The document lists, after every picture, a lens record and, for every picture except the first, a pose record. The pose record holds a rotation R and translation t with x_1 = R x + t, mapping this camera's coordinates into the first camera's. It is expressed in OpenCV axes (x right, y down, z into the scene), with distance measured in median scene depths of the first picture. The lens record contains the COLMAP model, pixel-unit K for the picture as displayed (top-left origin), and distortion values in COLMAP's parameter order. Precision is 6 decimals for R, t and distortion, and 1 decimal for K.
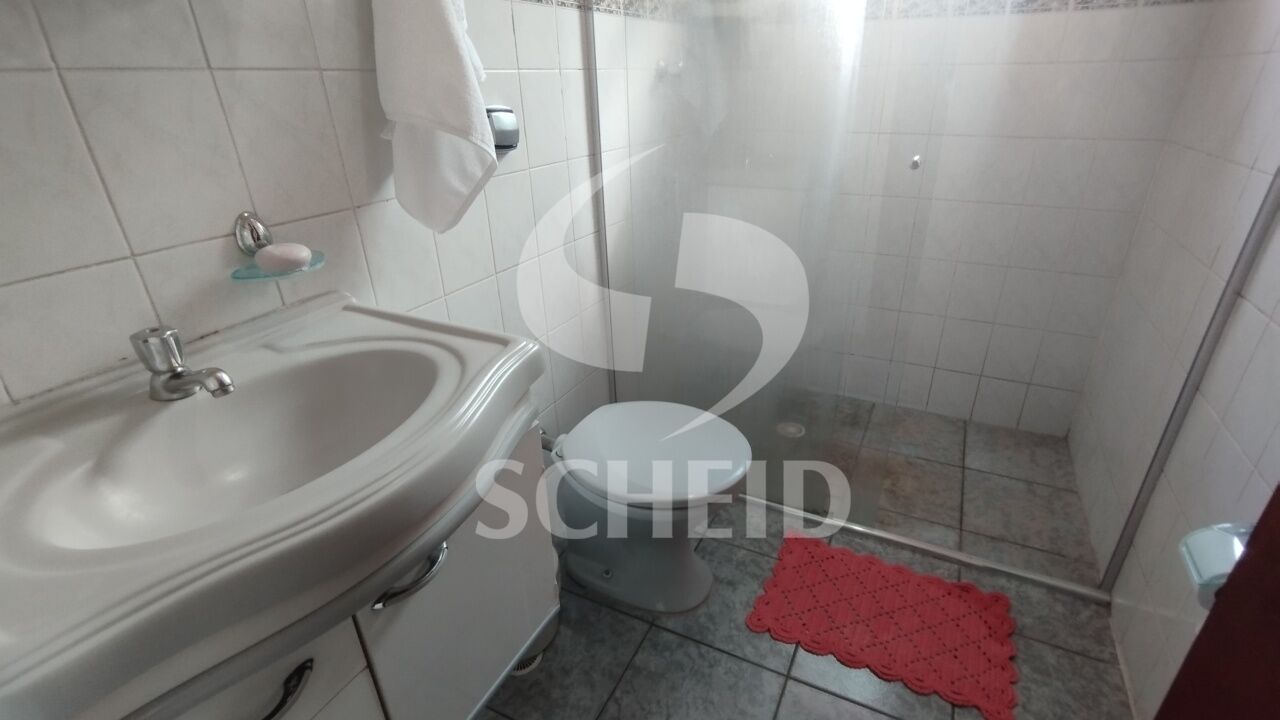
lens RADIAL K [[591.2, 0, 668.4], [0, 591.2, 366.5], [0, 0, 1]] dist [-0.004281, 0.001361]
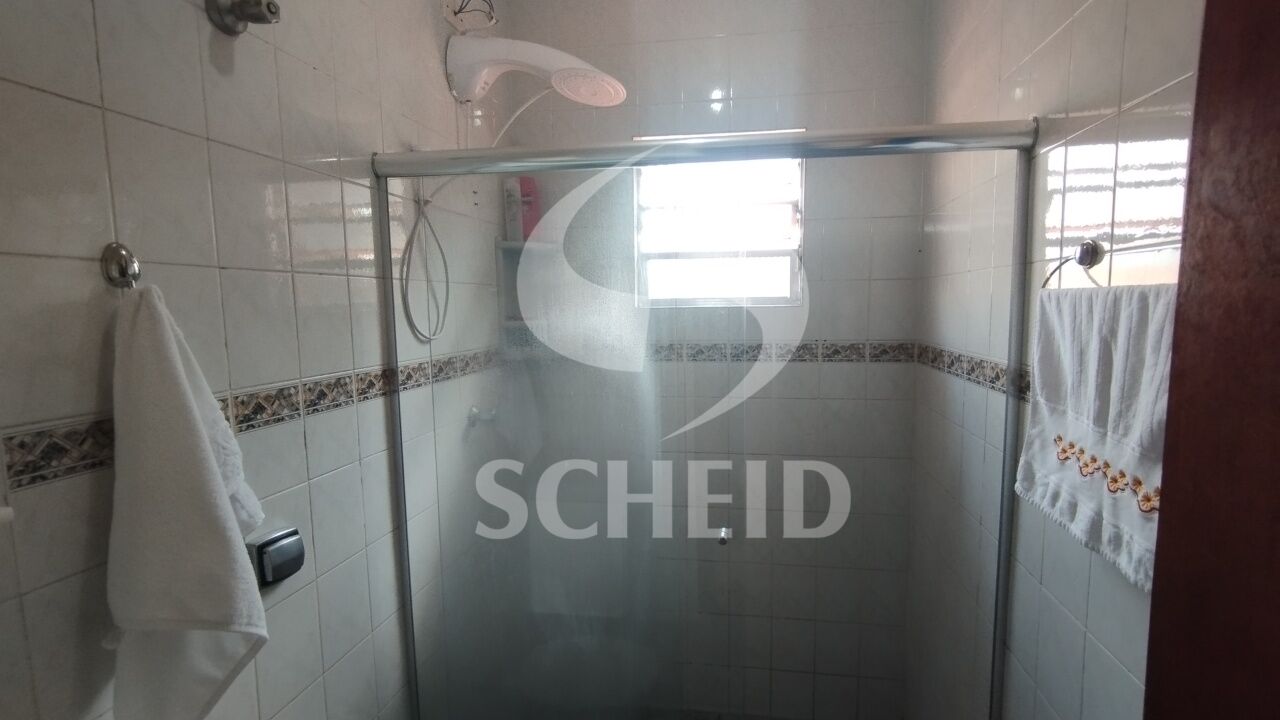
lens RADIAL K [[591.2, 0, 668.4], [0, 591.2, 366.5], [0, 0, 1]] dist [-0.004281, 0.001361]
pose [[0.956912, -0.029427, 0.288883, 0.025787], [0.127073, 0.936972, -0.325478, -0.318142], [-0.261097, 0.348163, 0.900339, -0.046076]]
